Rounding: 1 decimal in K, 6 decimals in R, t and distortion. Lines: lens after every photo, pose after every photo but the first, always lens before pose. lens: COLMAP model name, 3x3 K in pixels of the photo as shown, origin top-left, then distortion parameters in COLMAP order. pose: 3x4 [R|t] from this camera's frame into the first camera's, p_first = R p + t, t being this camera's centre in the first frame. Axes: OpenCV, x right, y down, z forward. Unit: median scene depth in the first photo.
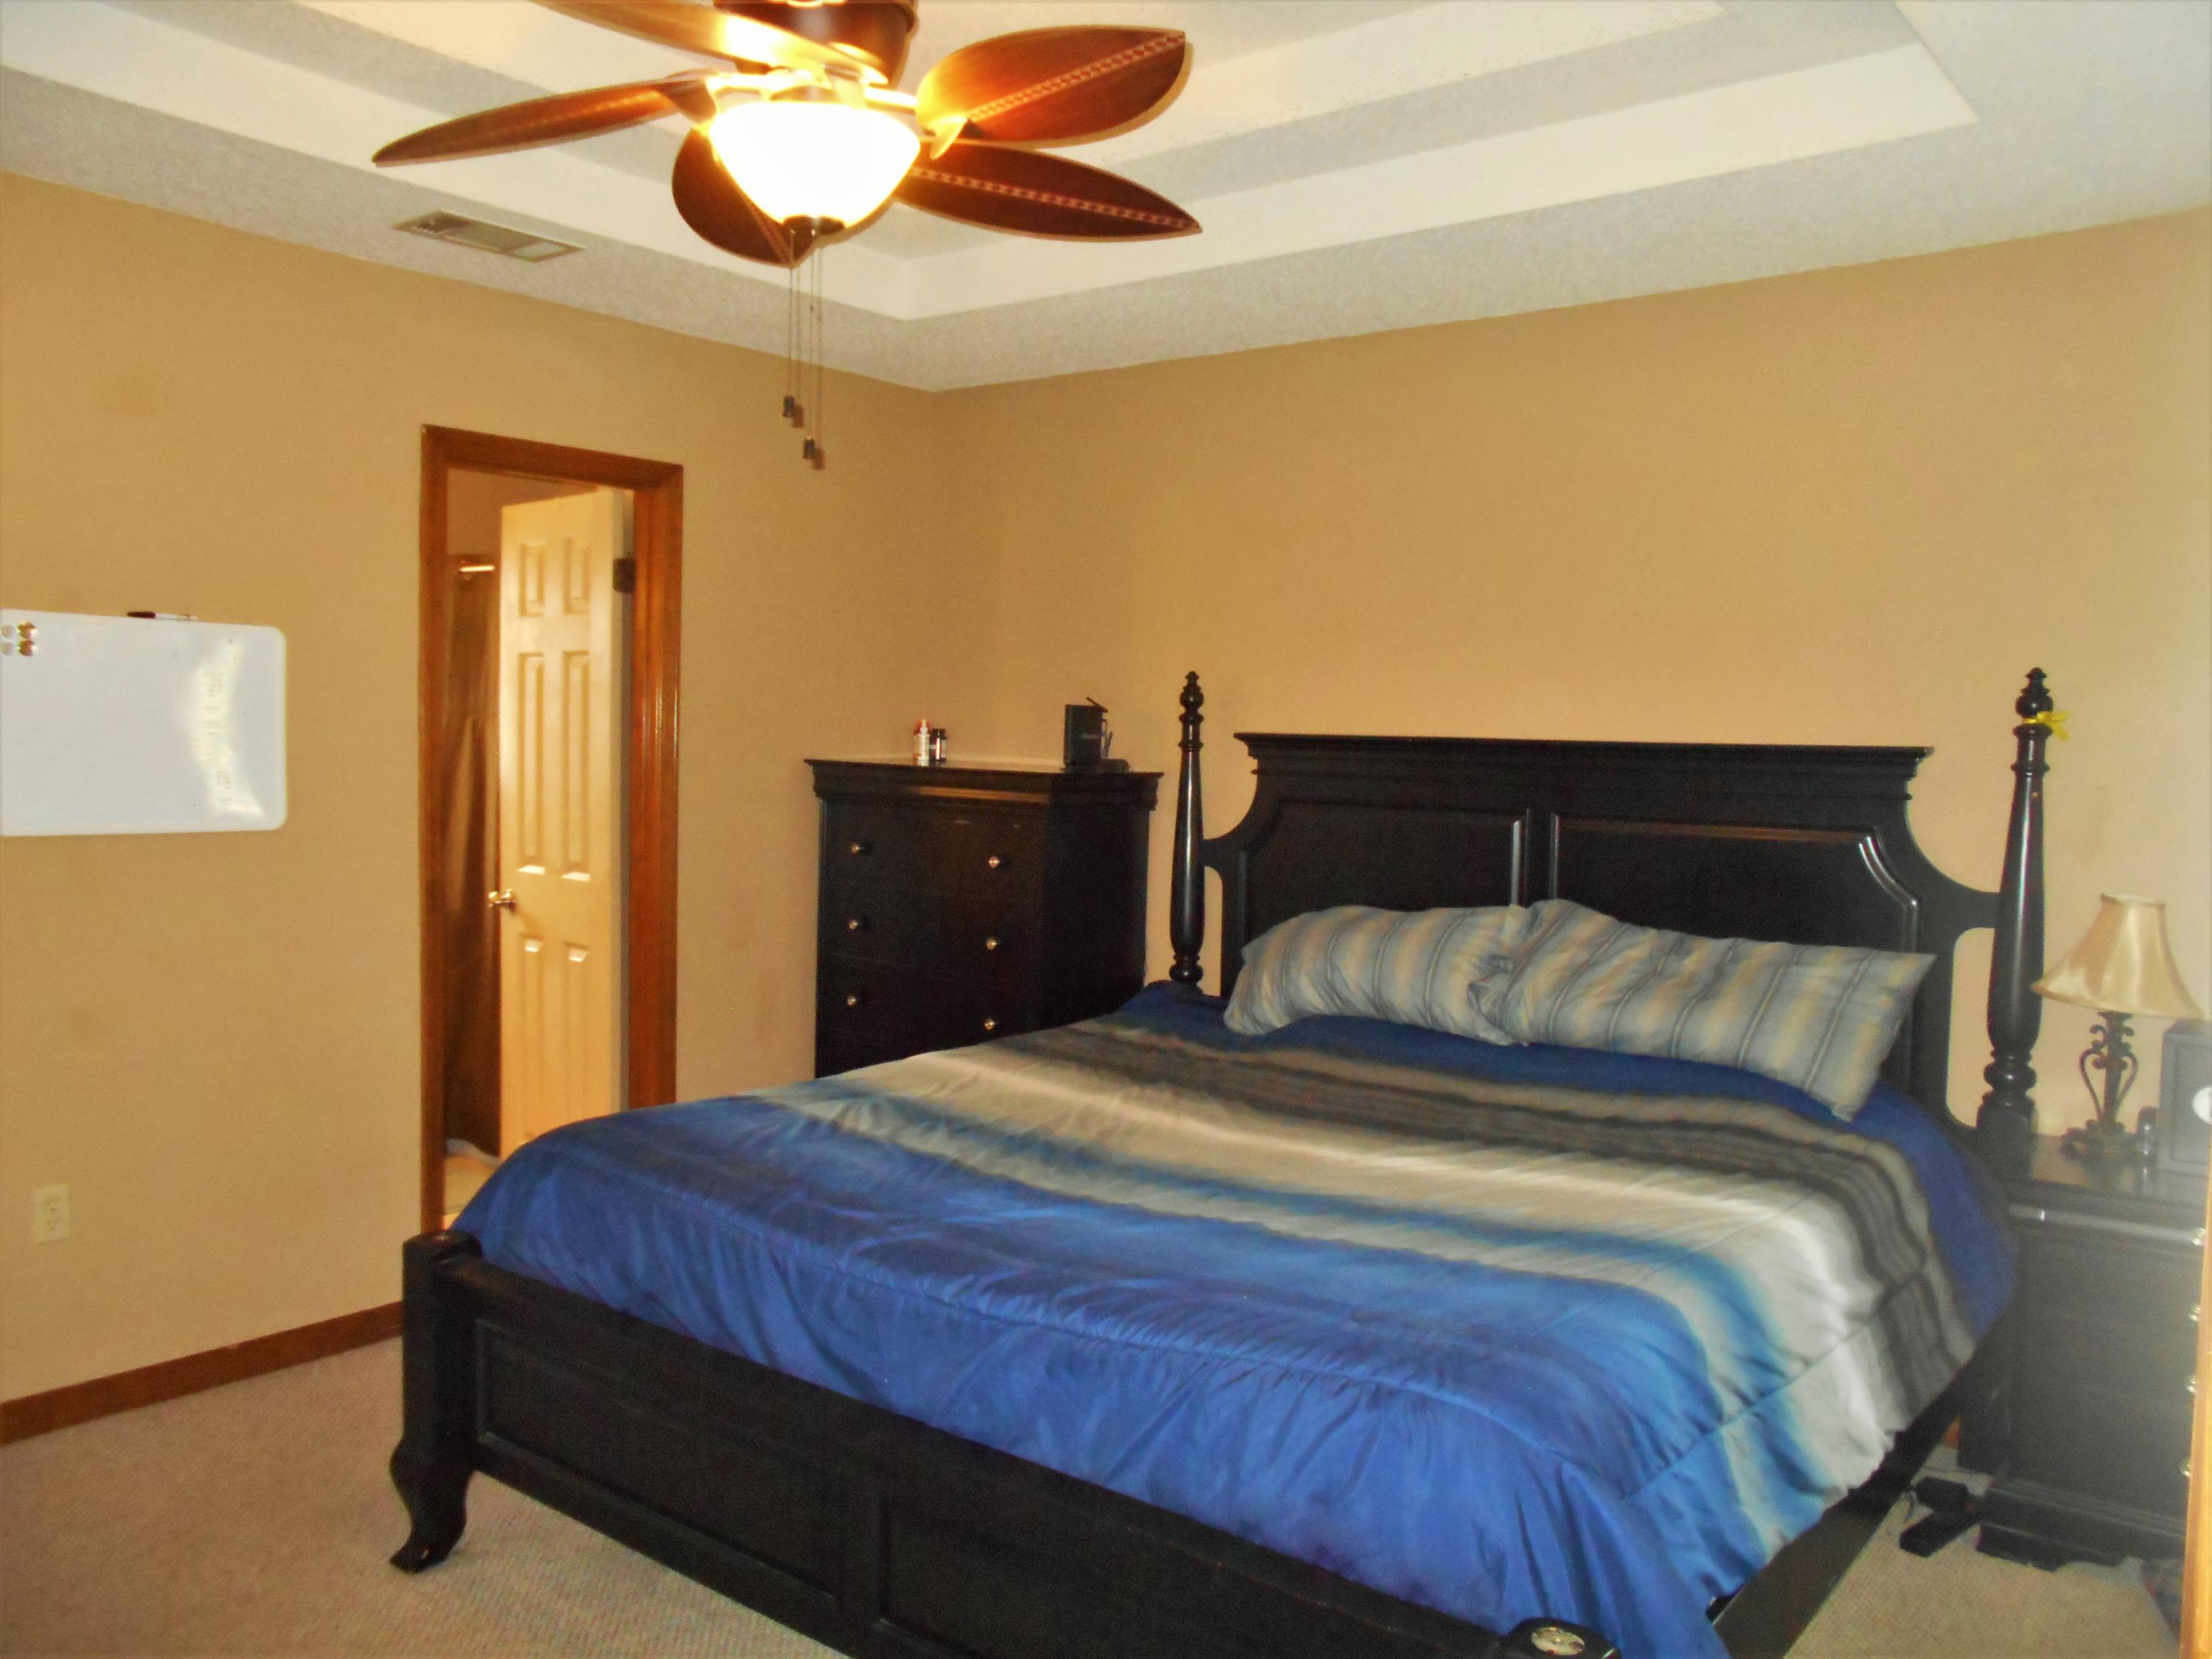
lens RADIAL K [[1705.6, 0, 1113.1], [0, 1705.6, 832.9], [0, 0, 1]] dist [-0.060003, 0.005915]
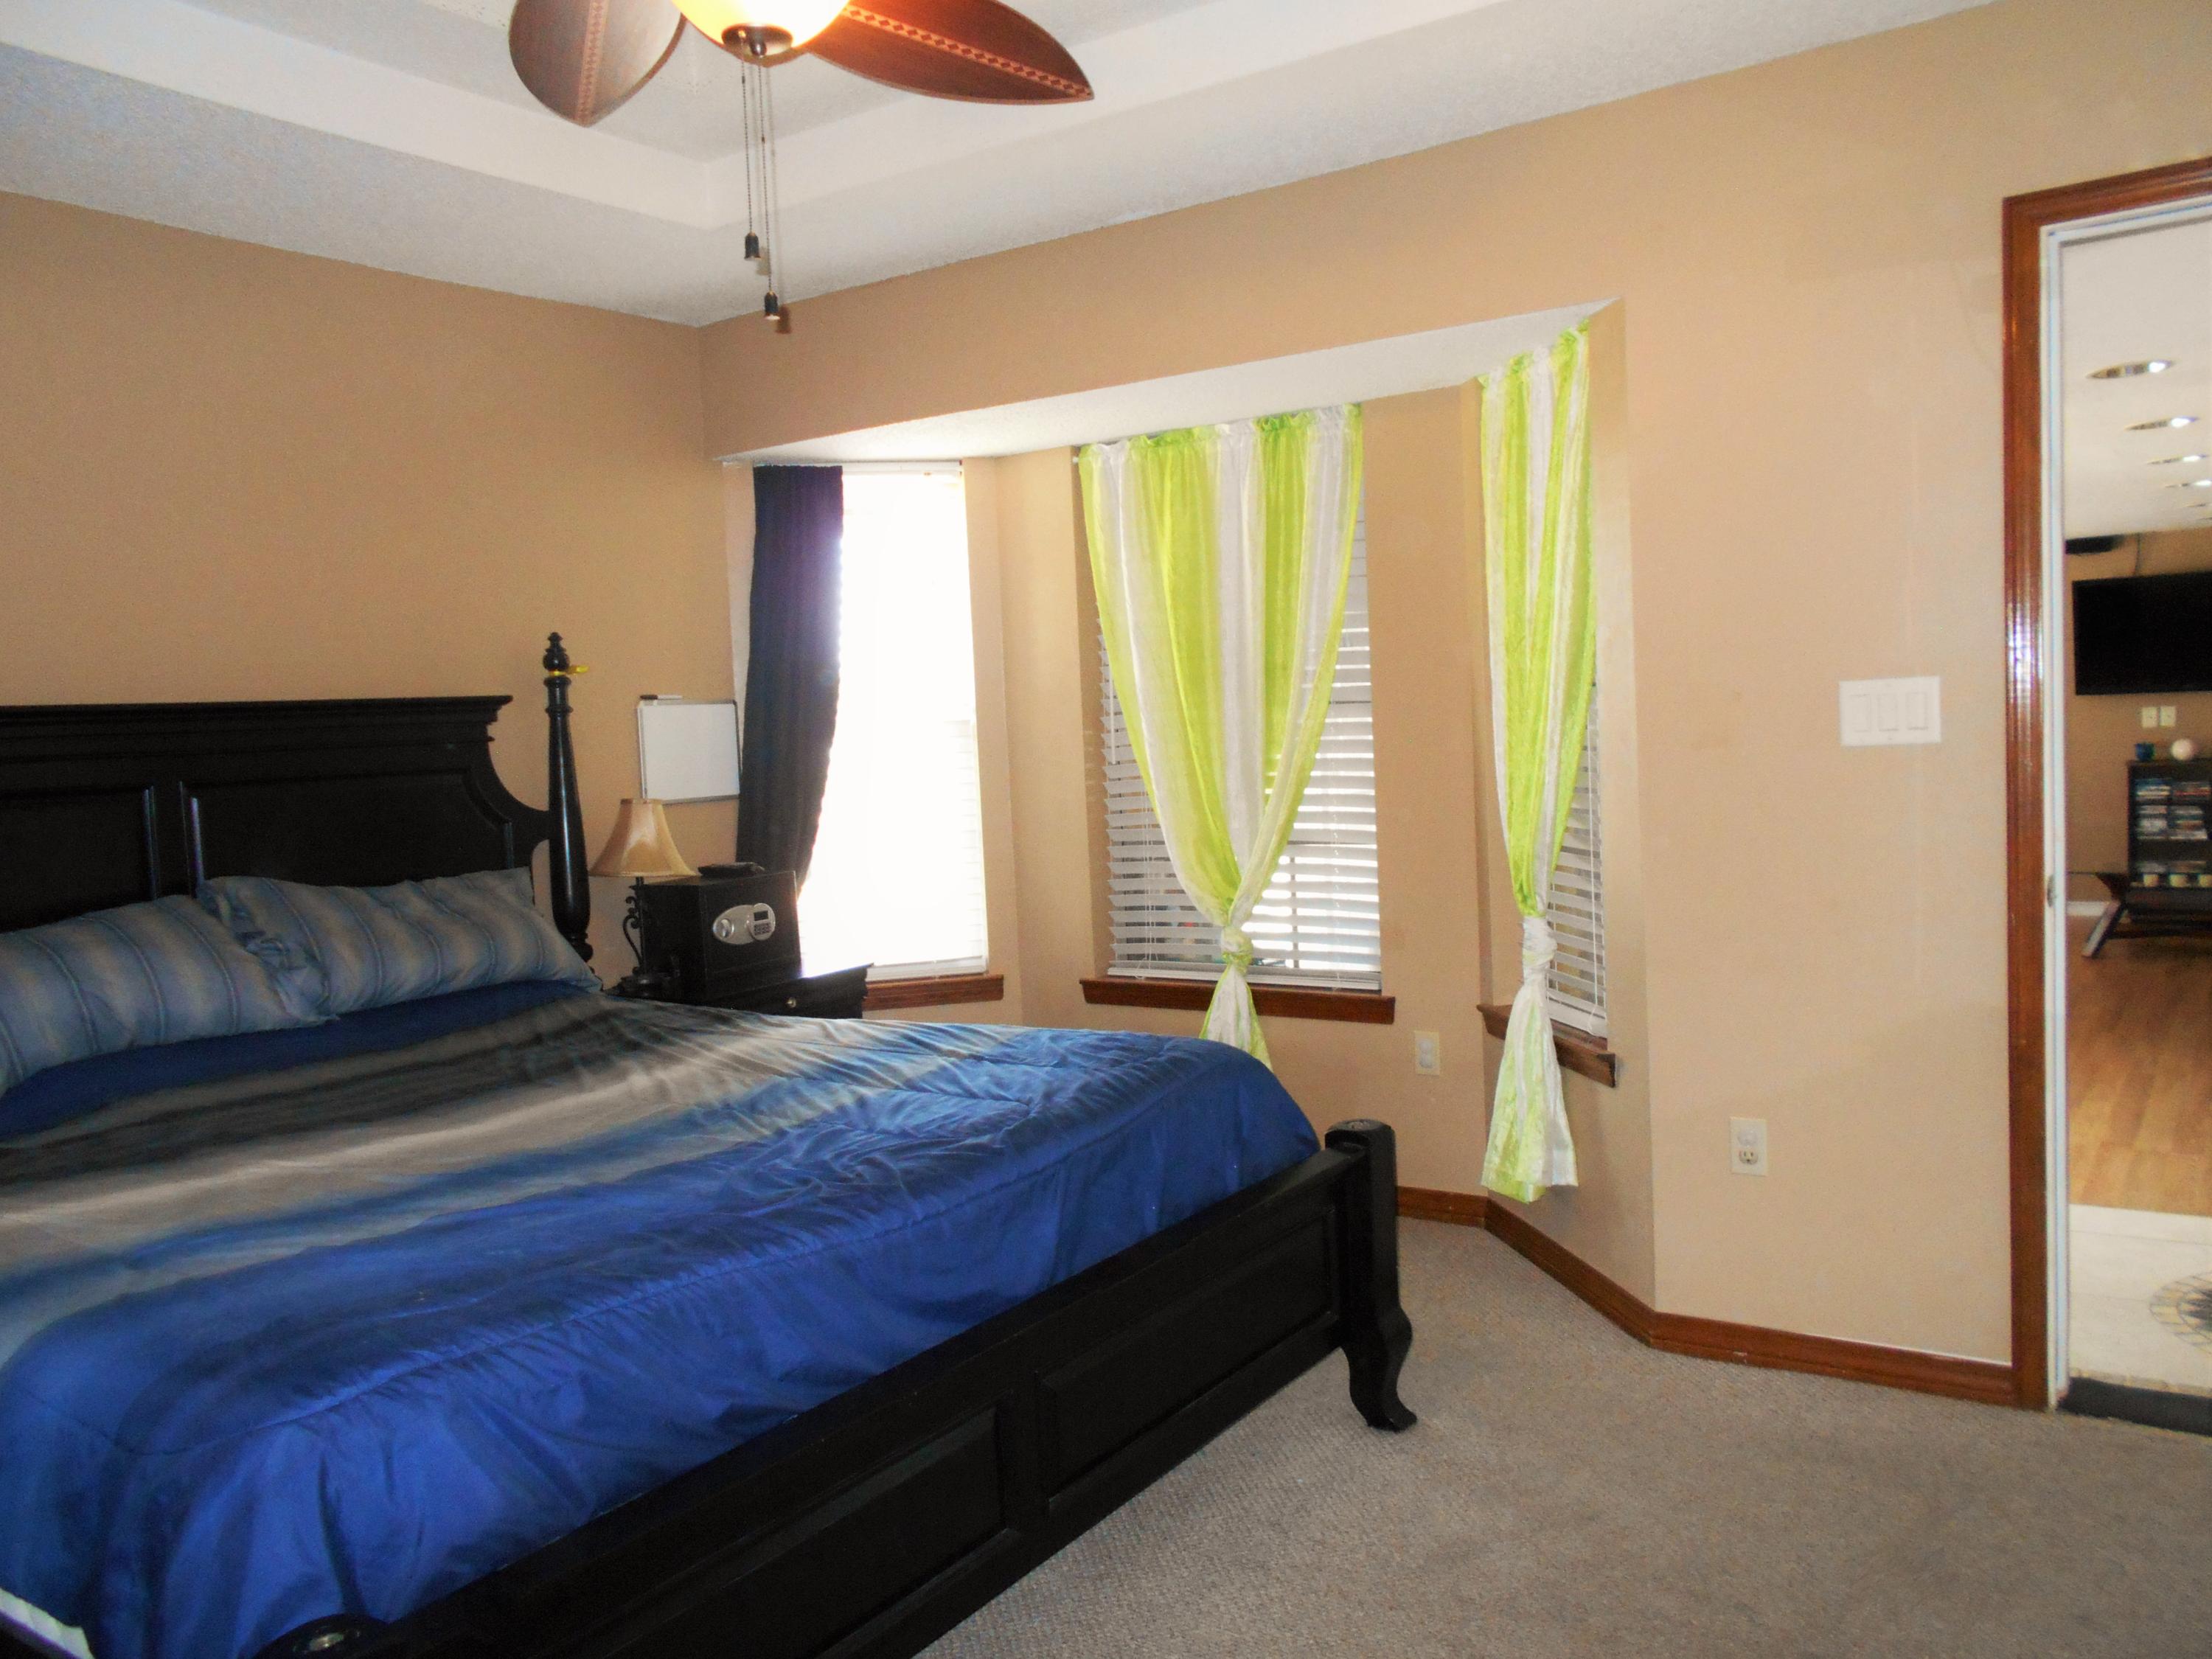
lens RADIAL K [[1704.1, 0, 1100.5], [0, 1704.1, 824.2], [0, 0, 1]] dist [-0.059464, 0.095622]
pose [[-0.068596, -0.072539, 0.995004, -0.775605], [0.098779, 0.991959, 0.079127, -0.013990], [-0.992742, 0.103713, -0.060879, 0.674867]]
